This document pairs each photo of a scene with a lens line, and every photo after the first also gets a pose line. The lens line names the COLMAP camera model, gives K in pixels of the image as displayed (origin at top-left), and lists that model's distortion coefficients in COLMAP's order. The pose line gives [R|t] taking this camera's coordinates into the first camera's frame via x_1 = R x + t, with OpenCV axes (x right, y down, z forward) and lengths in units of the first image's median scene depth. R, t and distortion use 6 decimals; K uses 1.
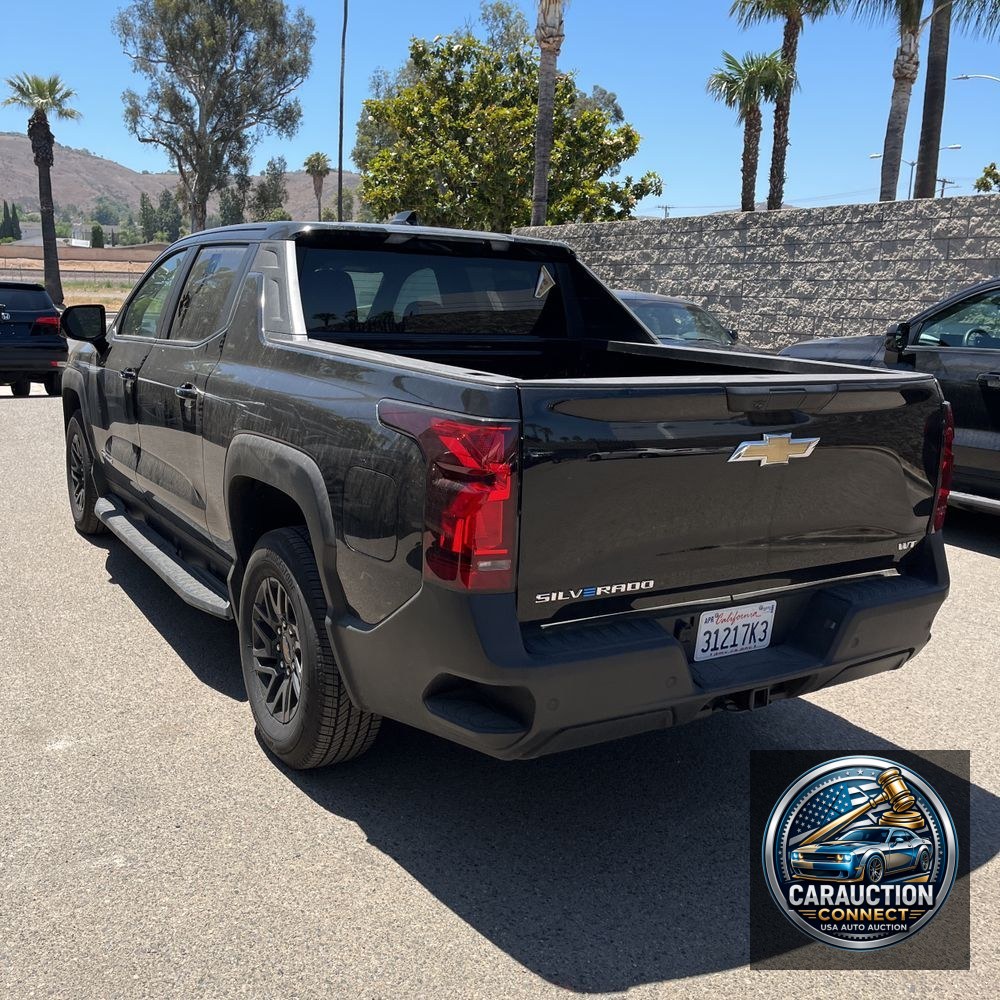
lens RADIAL K [[1055.0, 0, 502.4], [0, 1055.0, 471.4], [0, 0, 1]] dist [0.058362, -0.053619]
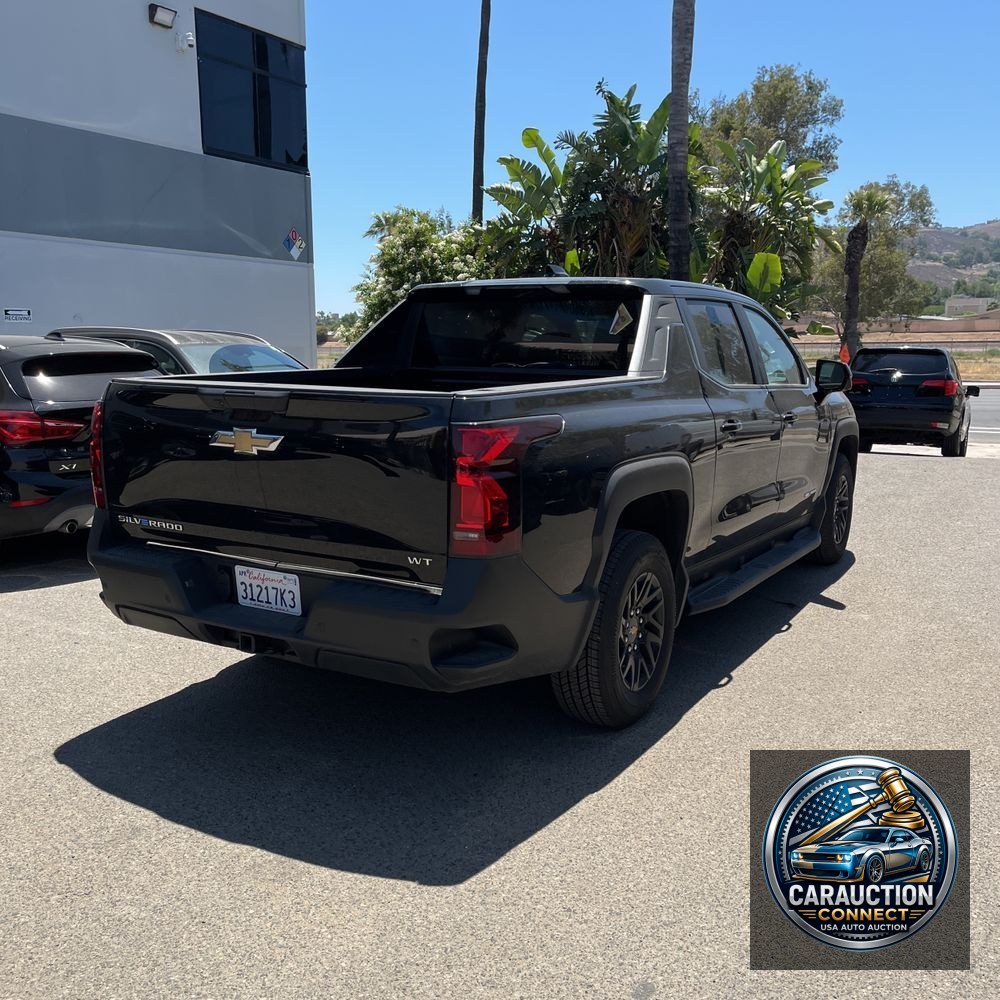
lens RADIAL K [[1048.3, 0, 481.2], [0, 1048.3, 485.4], [0, 0, 1]] dist [0.048032, -0.043503]
pose [[0.453618, 0.093669, -0.886260, 0.178517], [-0.143643, 0.989143, 0.031022, -0.005658], [0.879544, 0.113233, 0.462148, 0.080917]]
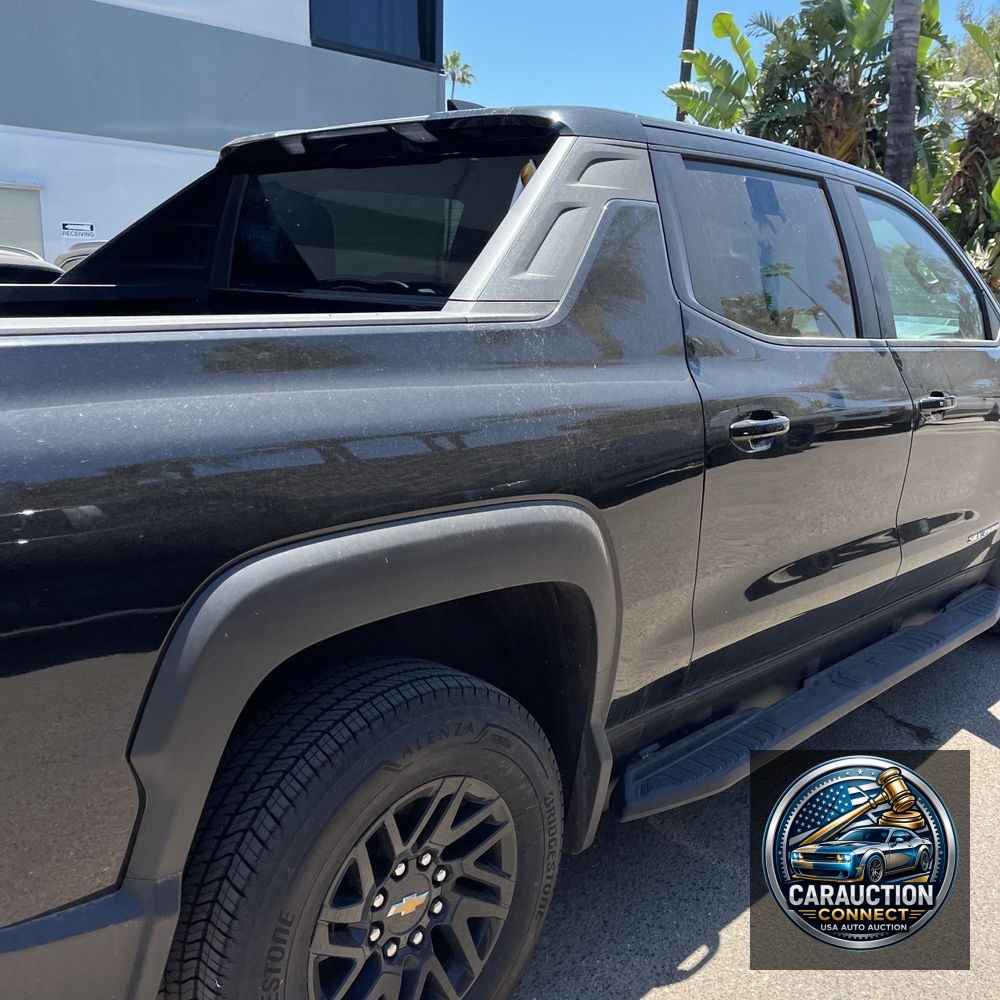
lens RADIAL K [[1048.3, 0, 481.2], [0, 1048.3, 485.4], [0, 0, 1]] dist [0.048032, -0.043503]
pose [[0.248979, 0.166304, -0.954124, 0.108862], [-0.183357, 0.975425, 0.122170, -0.019034], [0.950994, 0.144528, 0.273354, 0.163251]]
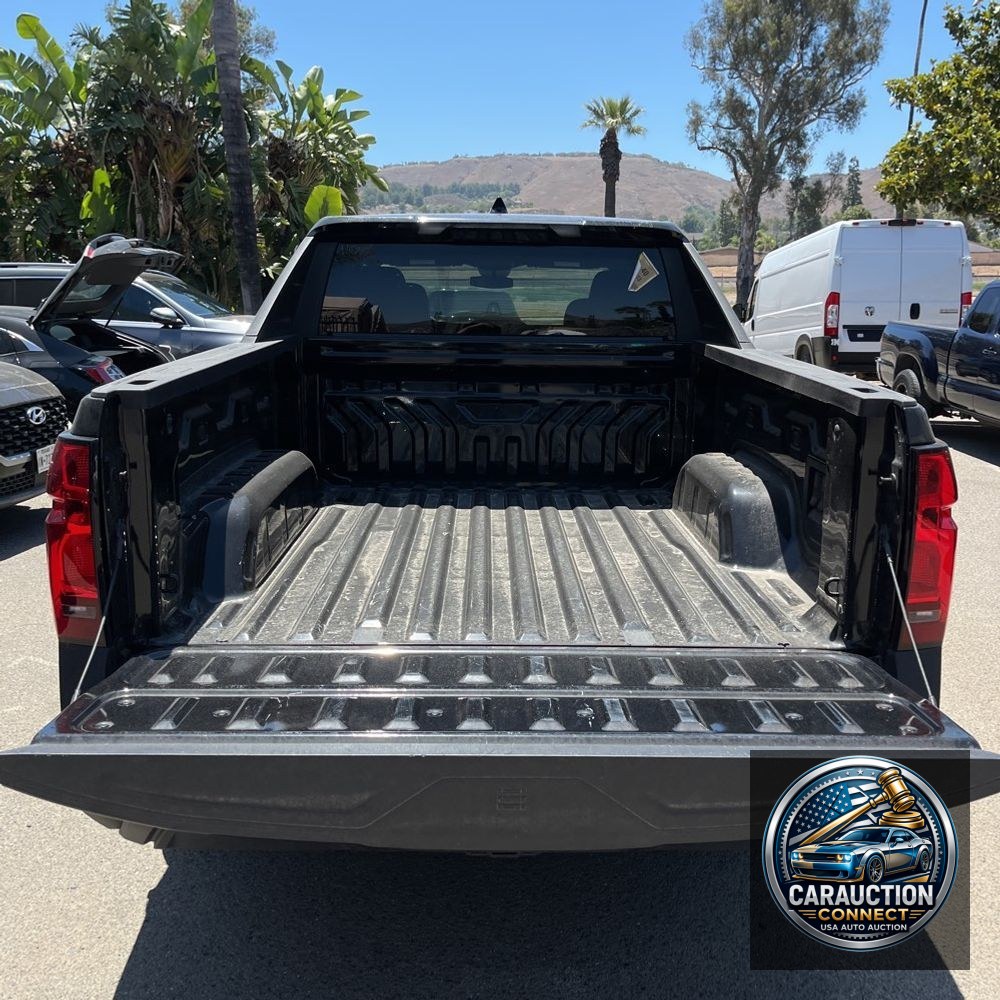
lens RADIAL K [[1055.0, 0, 502.4], [0, 1055.0, 471.4], [0, 0, 1]] dist [0.058362, -0.053619]
pose [[0.859873, 0.066985, -0.506094, 0.073813], [-0.068021, 0.997548, 0.016461, -0.005612], [0.505956, 0.020271, 0.862321, 0.044646]]
